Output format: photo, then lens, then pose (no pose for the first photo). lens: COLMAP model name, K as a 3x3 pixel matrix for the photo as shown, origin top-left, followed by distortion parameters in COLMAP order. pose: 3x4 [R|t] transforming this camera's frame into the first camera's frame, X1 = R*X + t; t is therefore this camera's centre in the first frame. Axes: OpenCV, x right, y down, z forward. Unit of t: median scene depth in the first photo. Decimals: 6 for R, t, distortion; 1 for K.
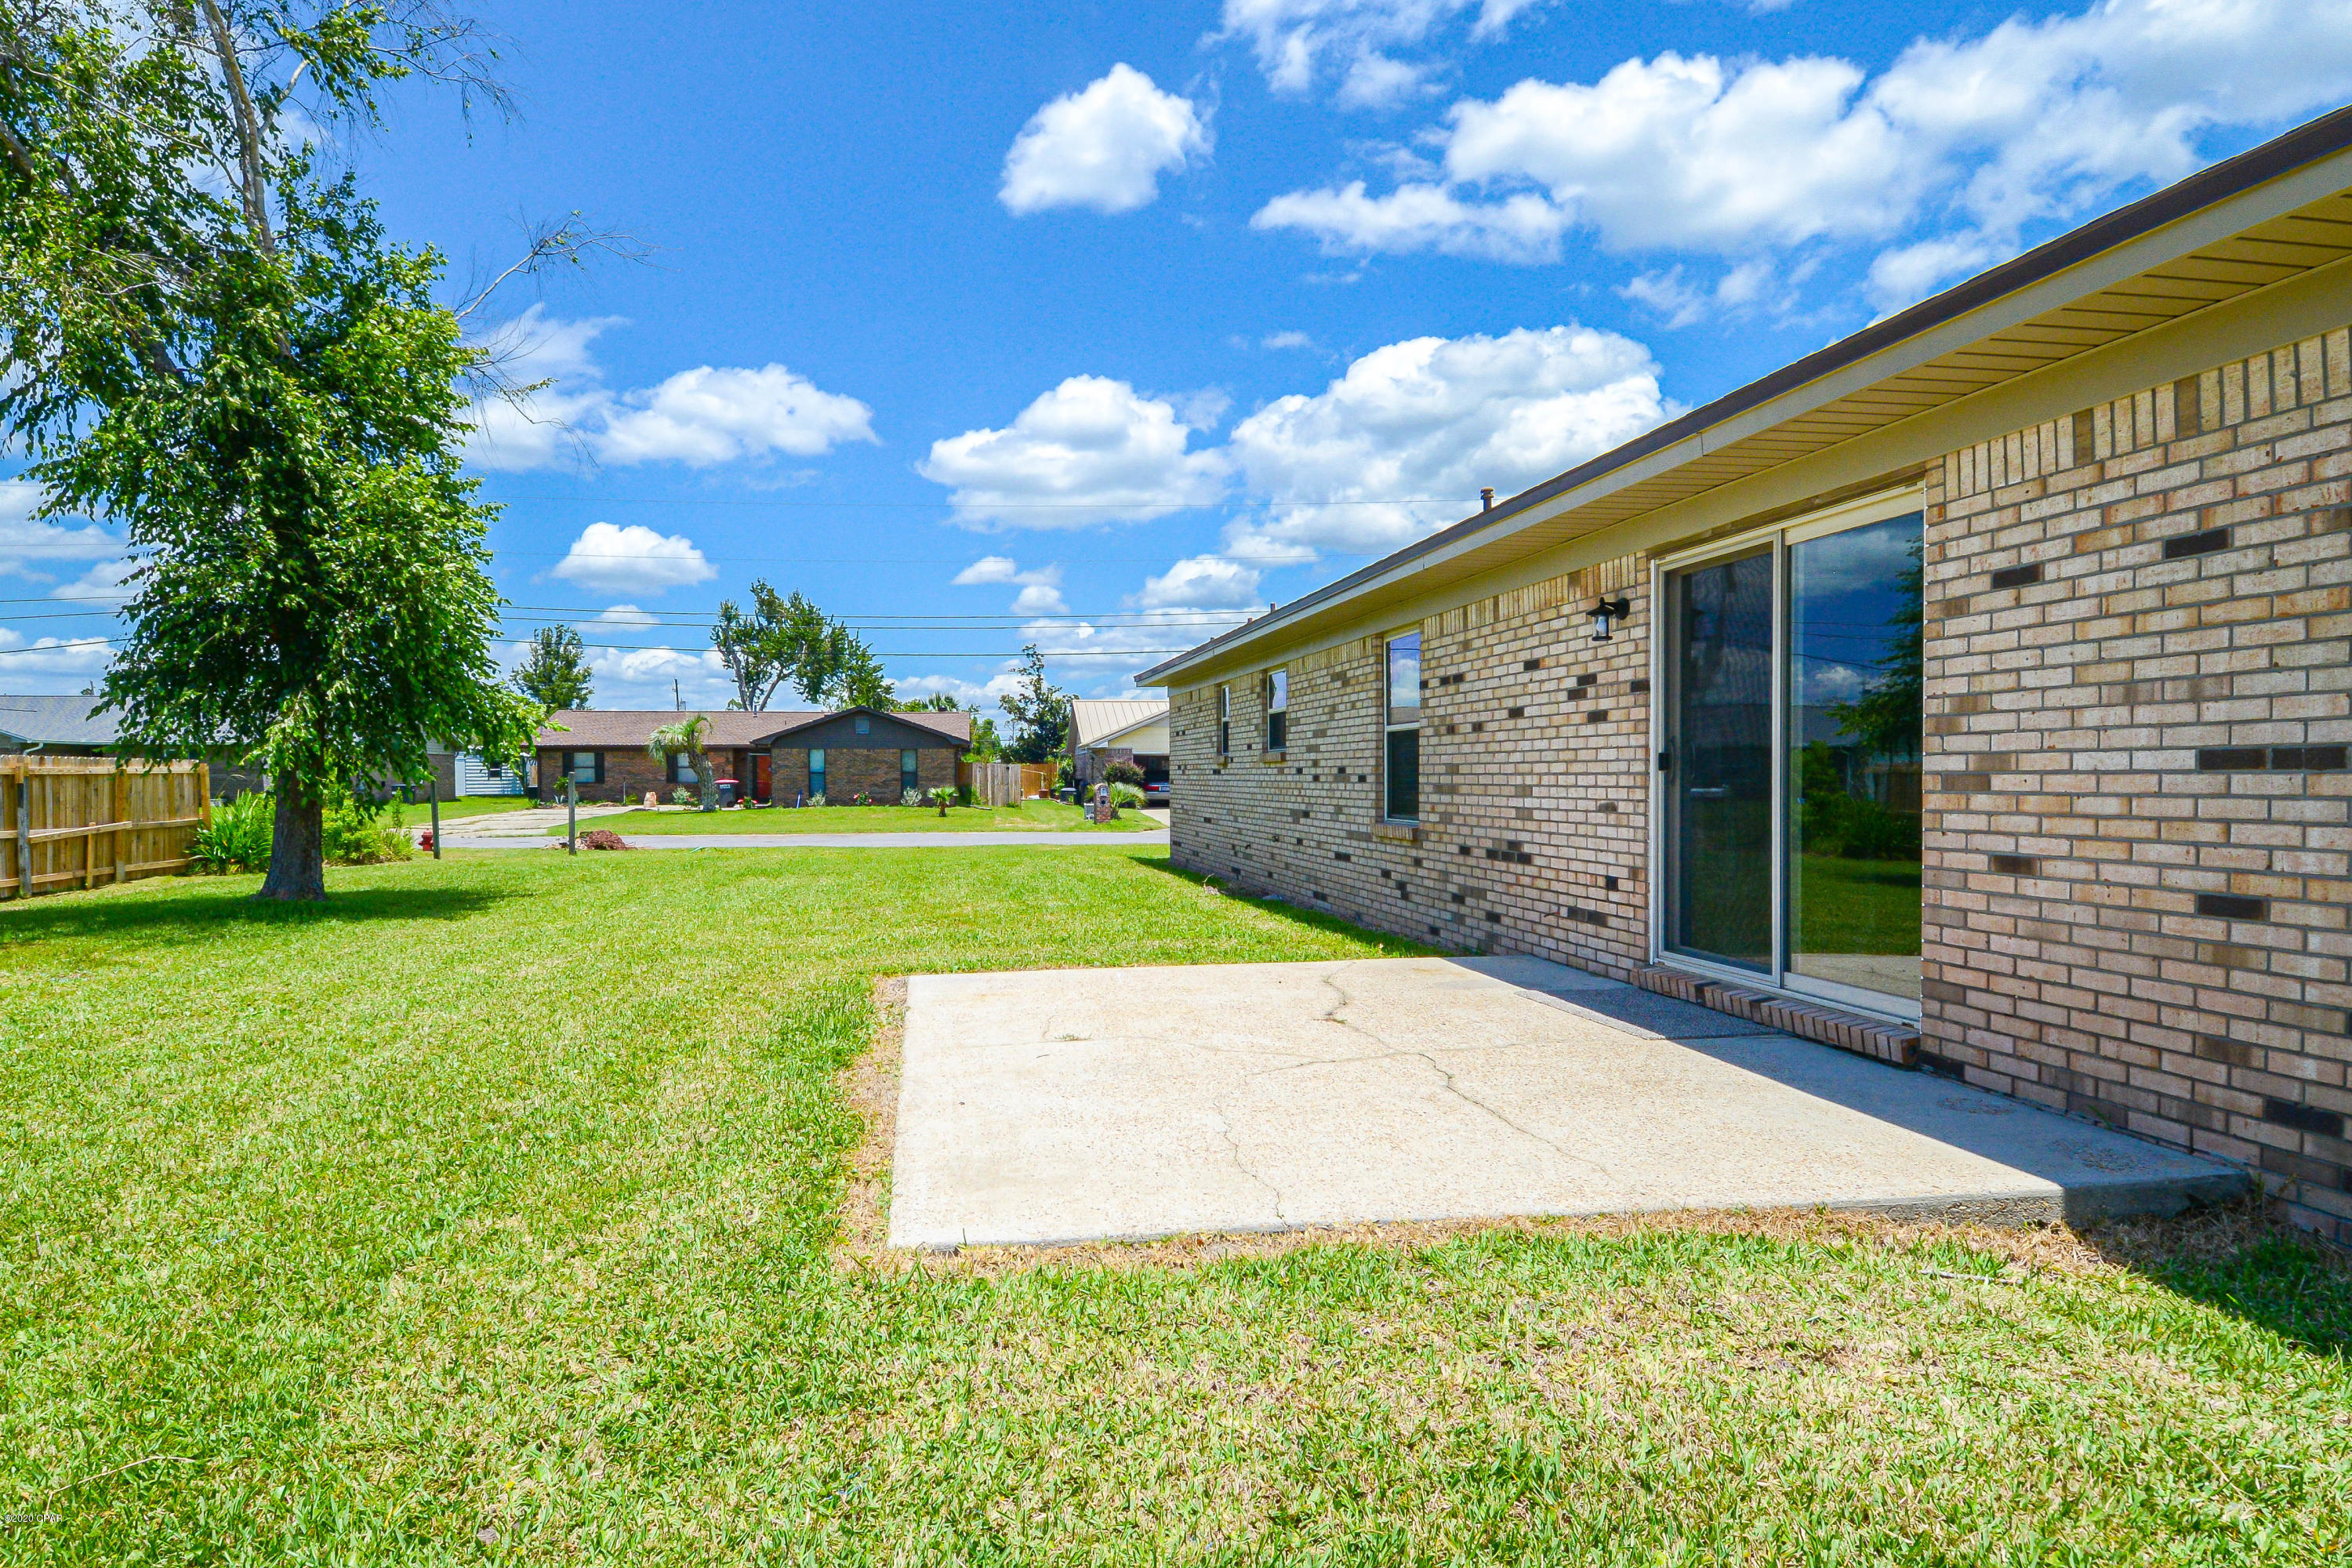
lens RADIAL K [[1298.9, 0, 1098.4], [0, 1298.9, 800.3], [0, 0, 1]] dist [0.043266, -0.039080]
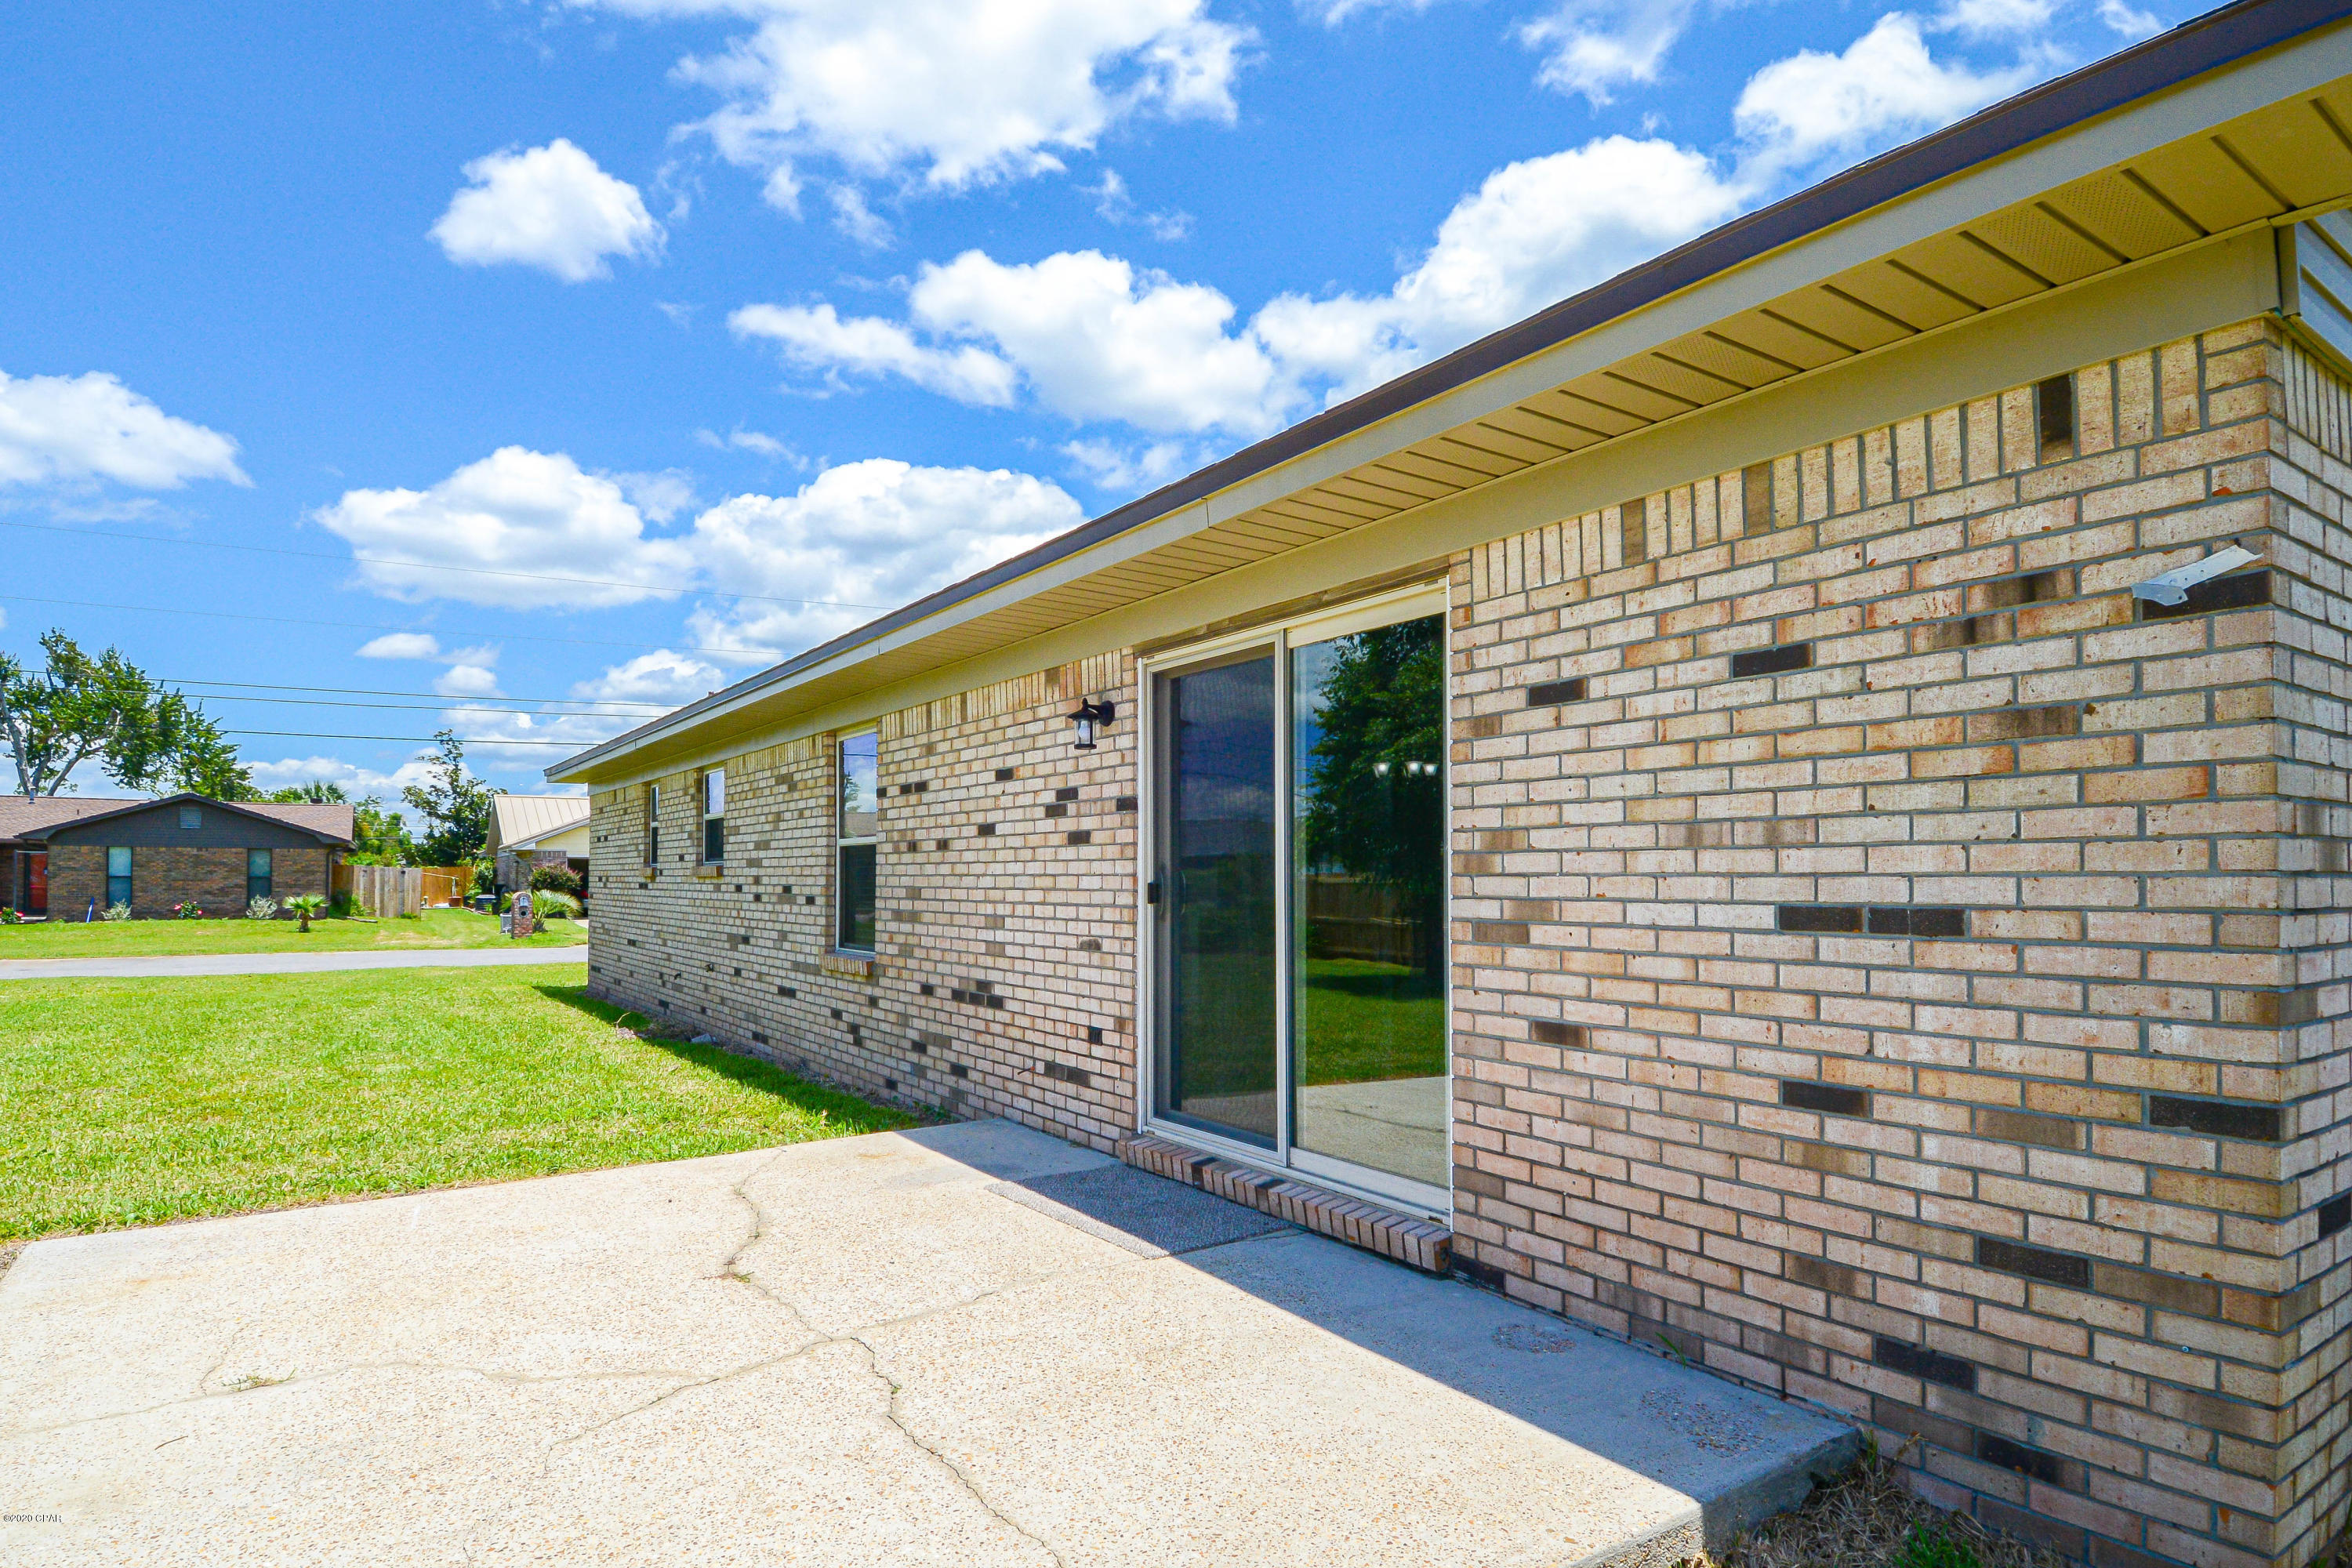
lens RADIAL K [[1265.9, 0, 1177.6], [0, 1265.9, 828.3], [0, 0, 1]] dist [0.036316, -0.041943]
pose [[0.894133, 0.020241, 0.447344, 0.103074], [0.005907, 0.998358, -0.056980, -0.033713], [-0.447763, 0.053590, 0.892545, 0.343627]]
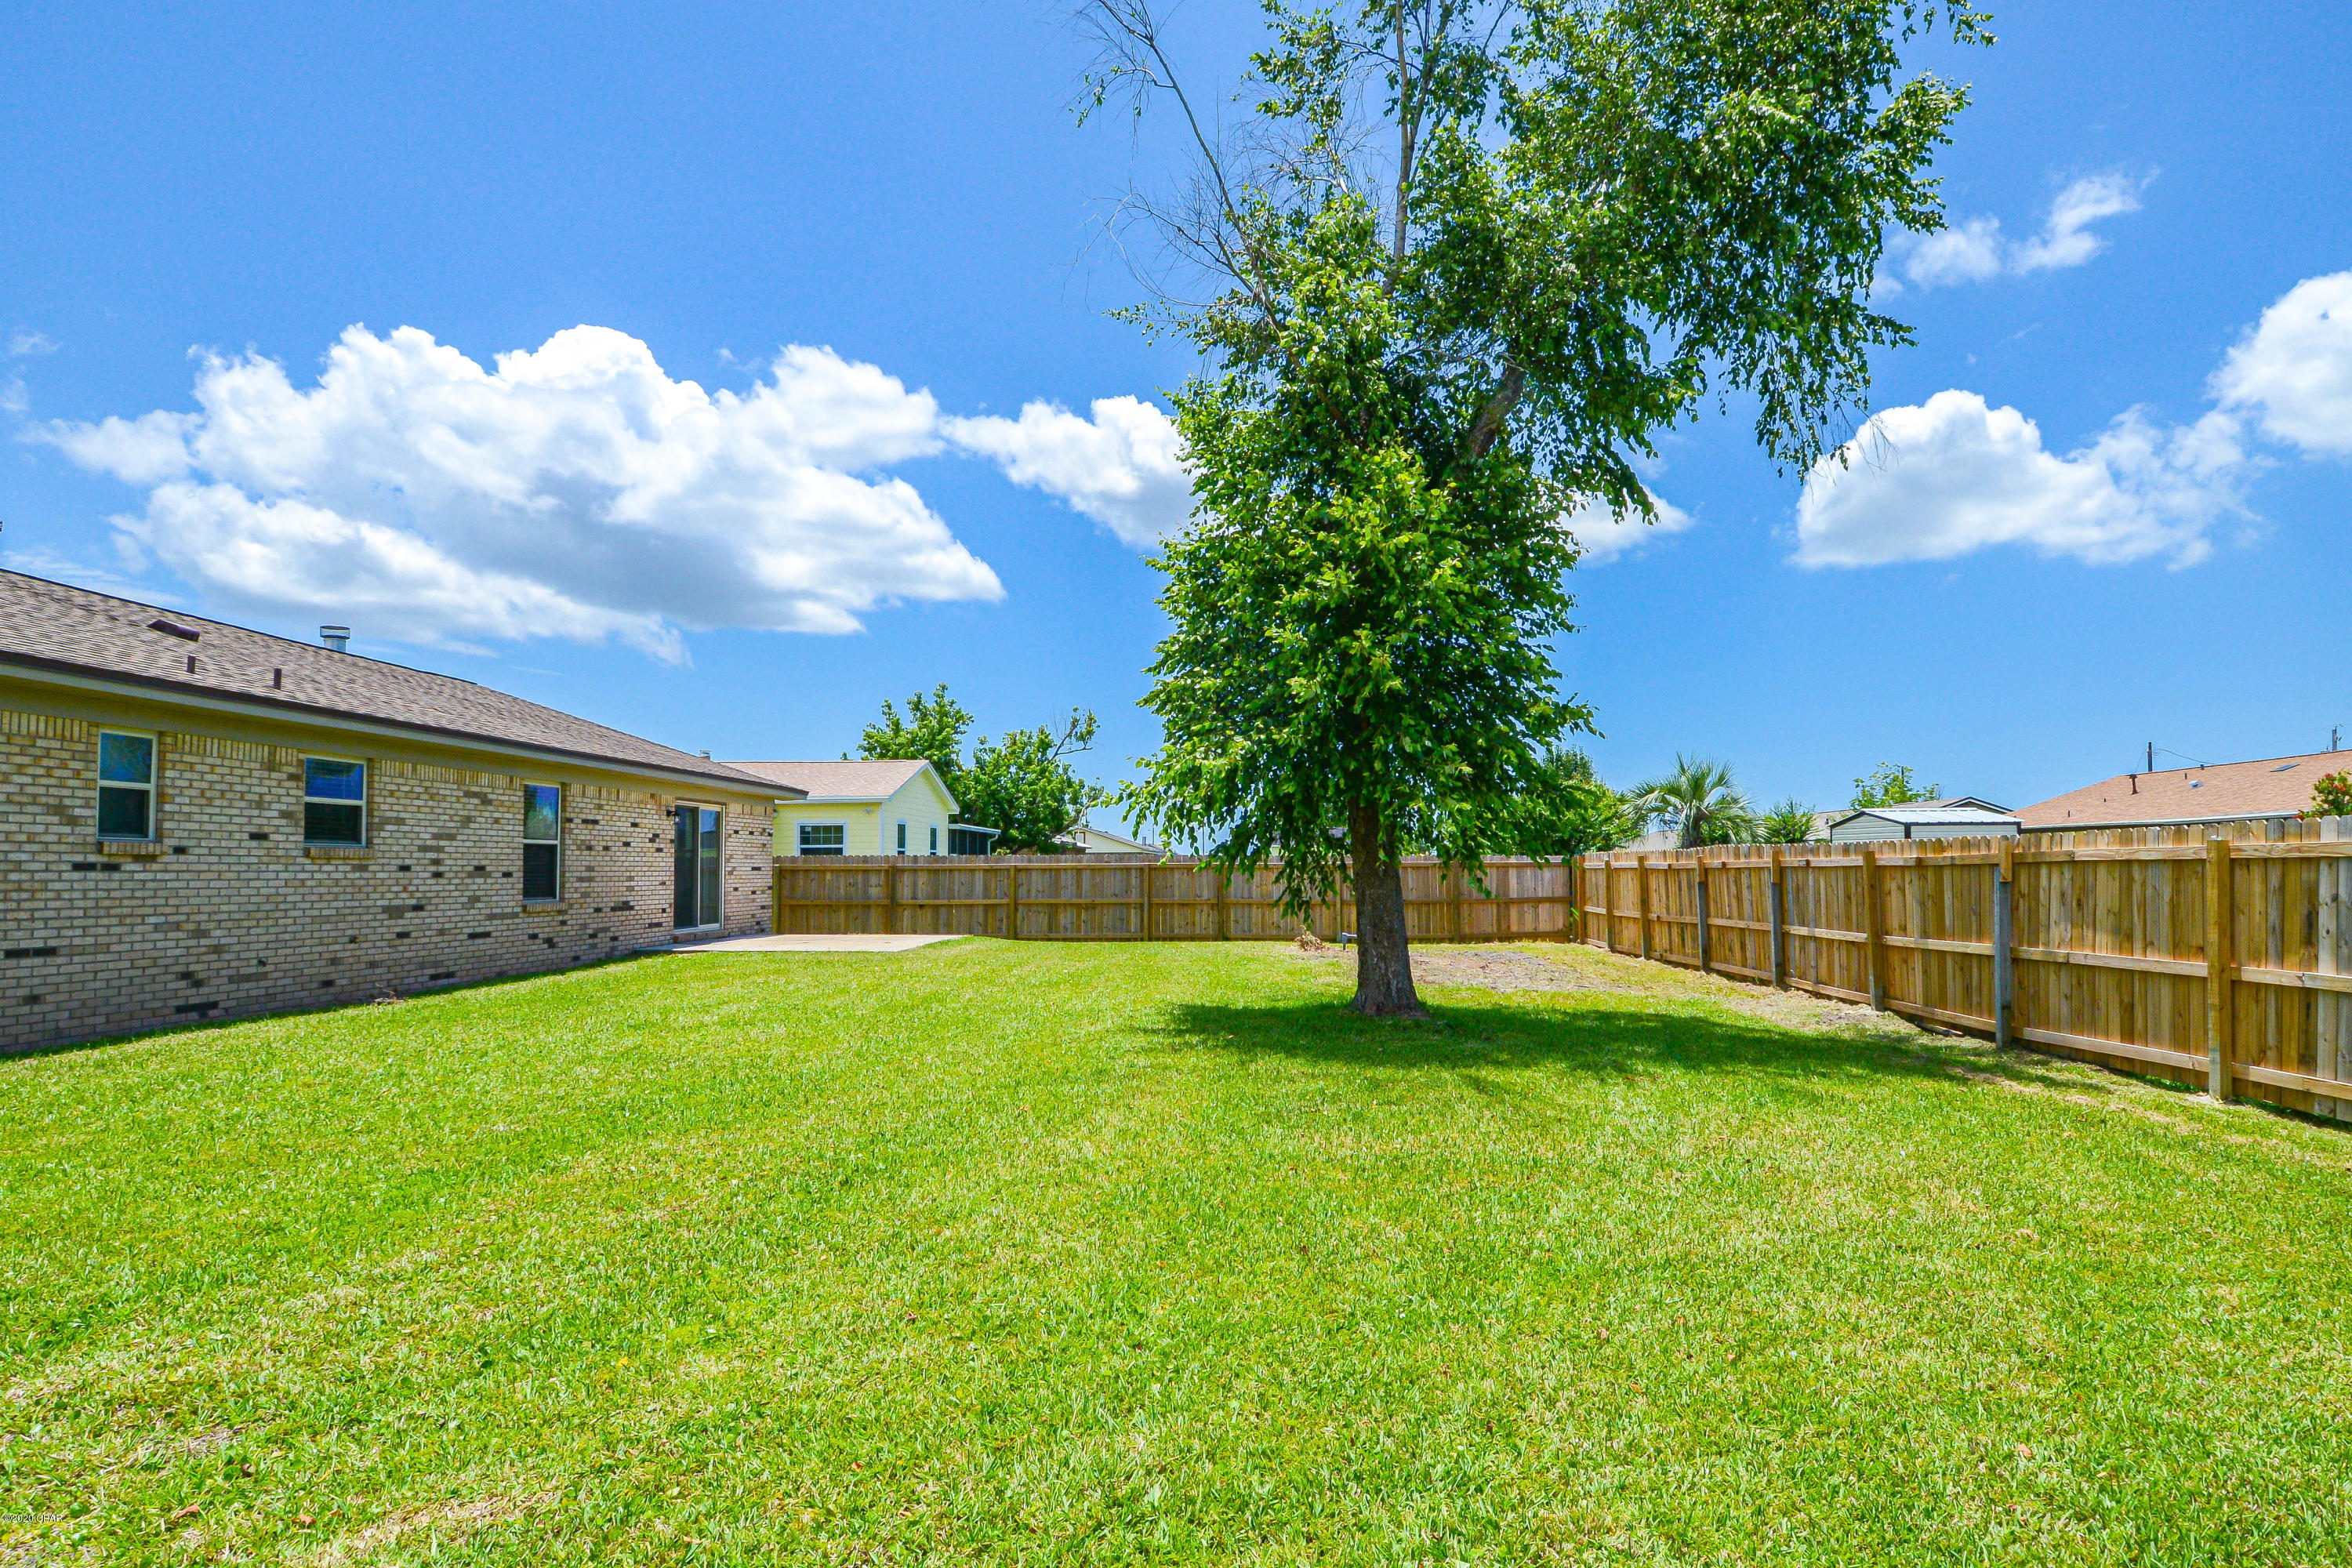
lens RADIAL K [[1265.9, 0, 1177.6], [0, 1265.9, 828.3], [0, 0, 1]] dist [0.036316, -0.041943]
pose [[-0.981011, 0.012890, 0.193521, -1.752953], [0.010265, 0.999841, -0.014563, -0.088452], [-0.193678, -0.012300, -0.980988, 5.006886]]
